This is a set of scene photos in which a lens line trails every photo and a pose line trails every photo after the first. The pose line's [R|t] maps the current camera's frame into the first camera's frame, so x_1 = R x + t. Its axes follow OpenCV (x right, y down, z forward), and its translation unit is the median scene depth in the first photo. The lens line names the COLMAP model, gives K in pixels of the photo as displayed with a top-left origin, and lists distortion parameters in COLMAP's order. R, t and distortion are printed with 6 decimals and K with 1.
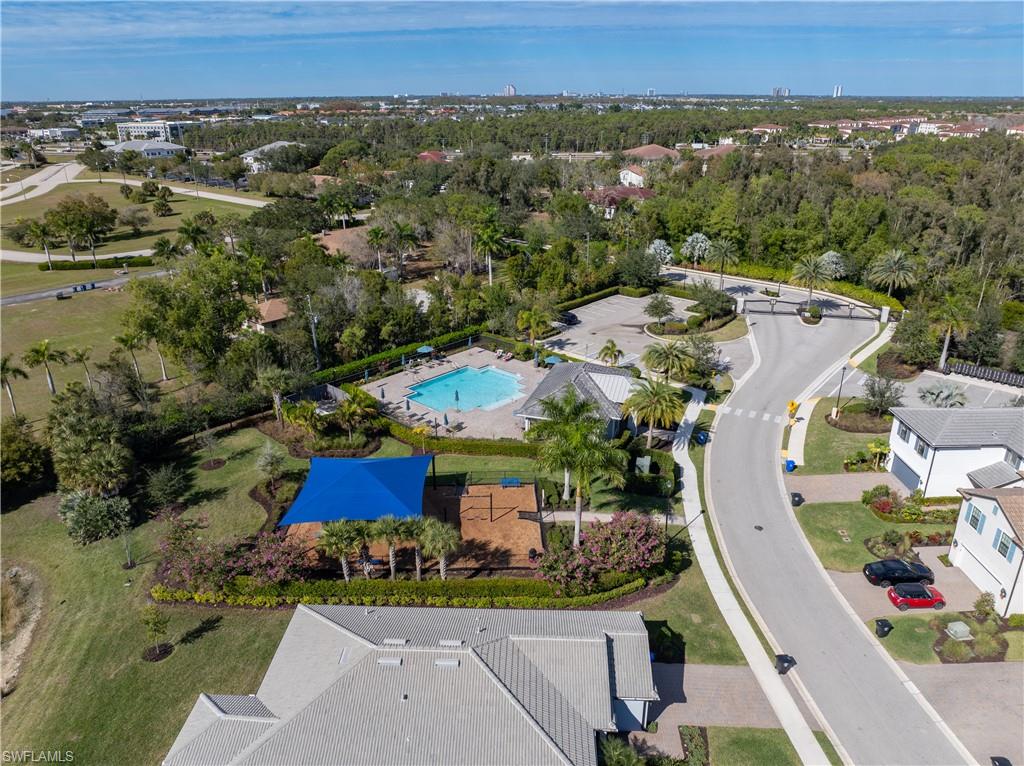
lens RADIAL K [[716.6, 0, 512.0], [0, 716.6, 383.0], [0, 0, 1]] dist [-0.025568, -0.006738]
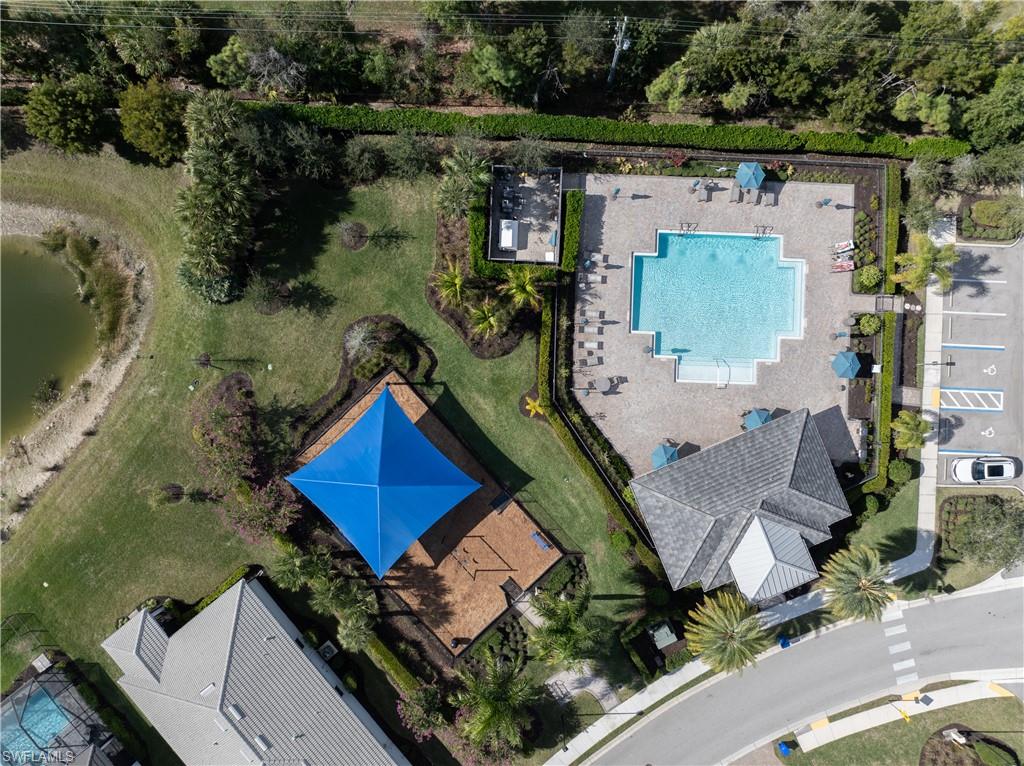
lens RADIAL K [[716.6, 0, 512.0], [0, 716.6, 383.0], [0, 0, 1]] dist [-0.025568, -0.006738]
pose [[0.657690, 0.753199, 0.011625, -0.129541], [-0.295216, 0.243522, 0.923875, -0.509696], [0.693031, -0.611055, 0.382518, 0.521668]]
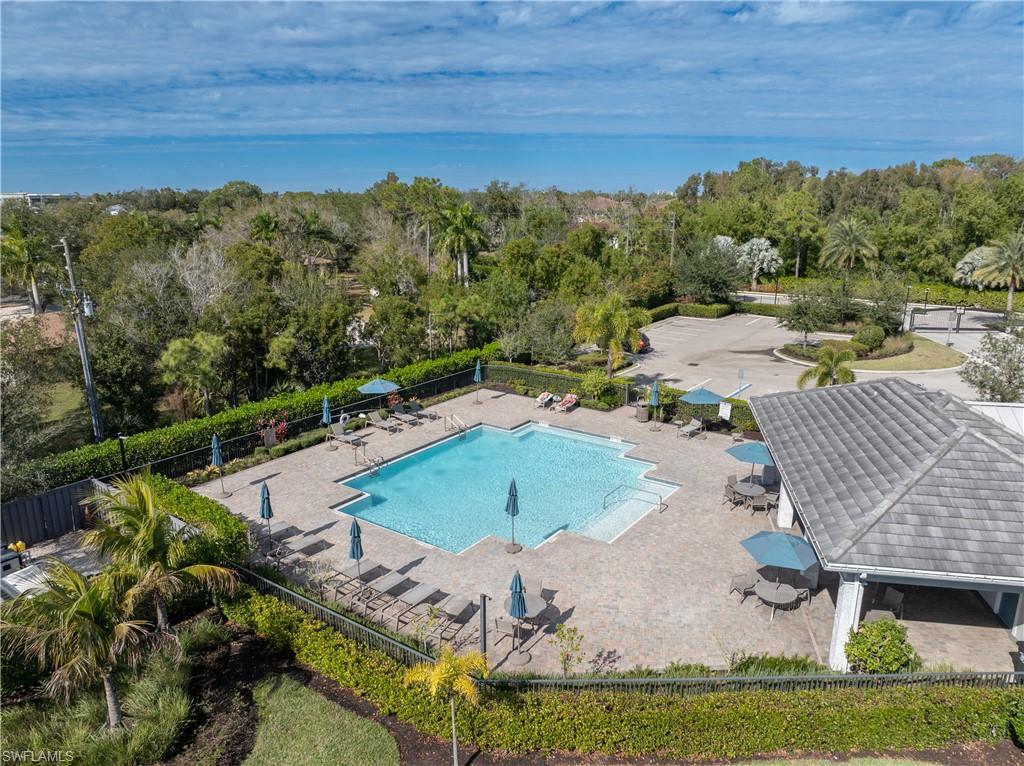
lens RADIAL K [[716.6, 0, 512.0], [0, 716.6, 383.0], [0, 0, 1]] dist [-0.025568, -0.006738]
pose [[0.990873, -0.026711, 0.132125, -0.100382], [0.043964, 0.990612, -0.129443, 0.007009], [-0.127427, 0.134071, 0.982745, 0.590902]]
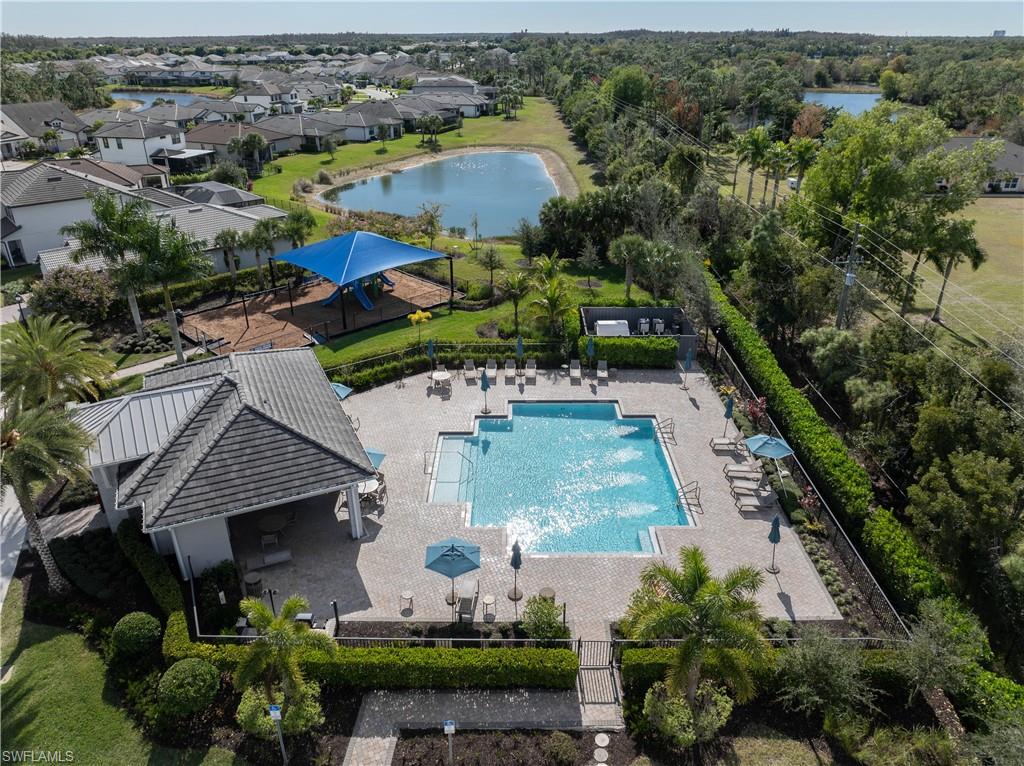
lens RADIAL K [[716.6, 0, 512.0], [0, 716.6, 383.0], [0, 0, 1]] dist [-0.025568, -0.006738]
pose [[-0.729036, 0.306007, -0.612263, 0.198022], [-0.258009, 0.705661, 0.659904, -0.284728], [0.633985, 0.639064, -0.435500, 1.064938]]
